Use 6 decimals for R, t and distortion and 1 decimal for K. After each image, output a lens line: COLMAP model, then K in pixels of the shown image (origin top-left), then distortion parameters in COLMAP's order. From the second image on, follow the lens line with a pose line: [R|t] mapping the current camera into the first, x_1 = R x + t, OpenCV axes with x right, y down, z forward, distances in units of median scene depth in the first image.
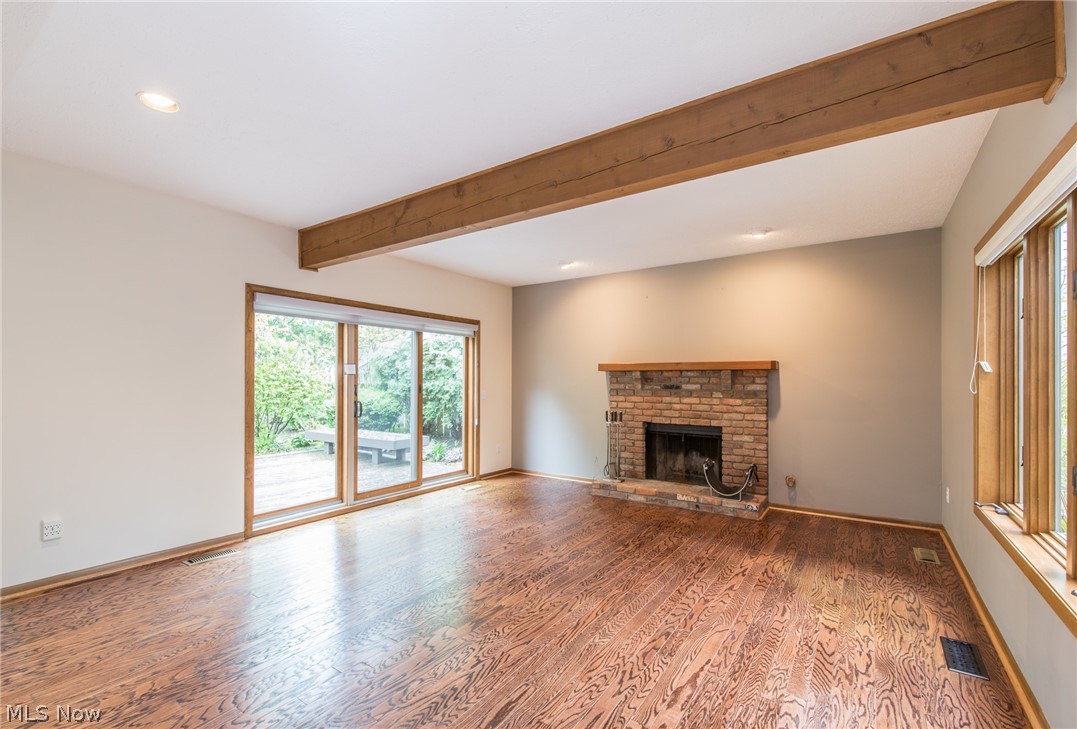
lens RADIAL K [[471.2, 0, 525.0], [0, 471.2, 379.2], [0, 0, 1]] dist [0.000430, 0.000275]
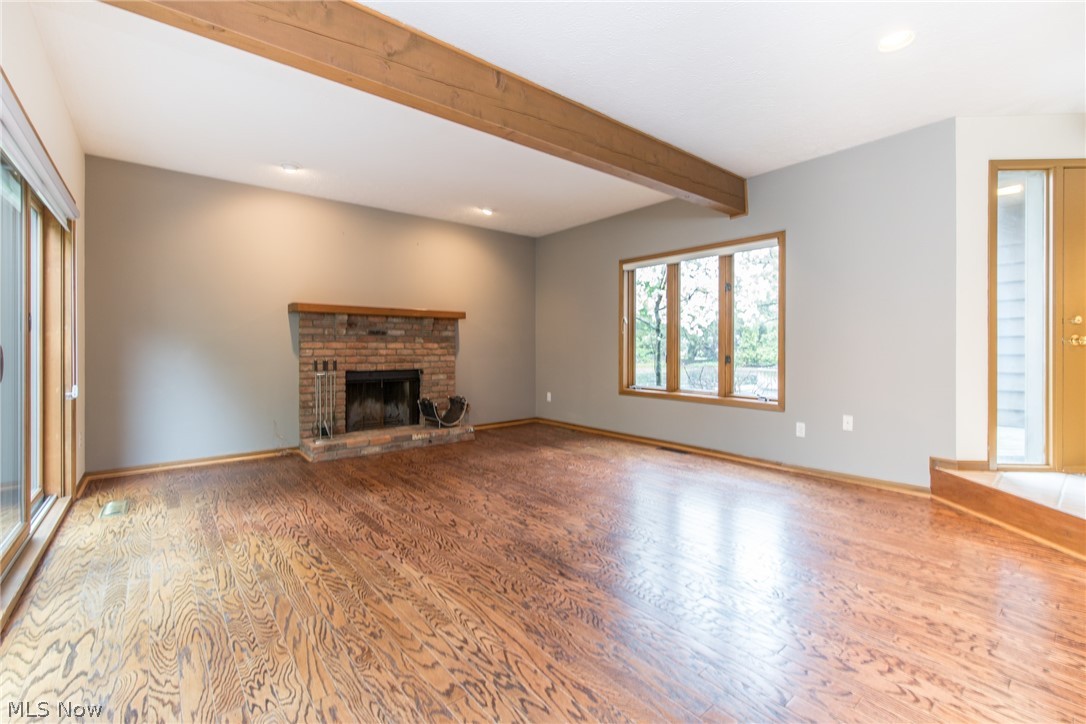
lens RADIAL K [[475.2, 0, 536.3], [0, 475.2, 347.5], [0, 0, 1]] dist [0.000430, 0.000275]
pose [[0.269930, -0.004529, 0.962869, -0.576971], [-0.005161, 0.999968, 0.006150, 0.041874], [-0.962866, -0.006629, 0.269898, 0.432093]]
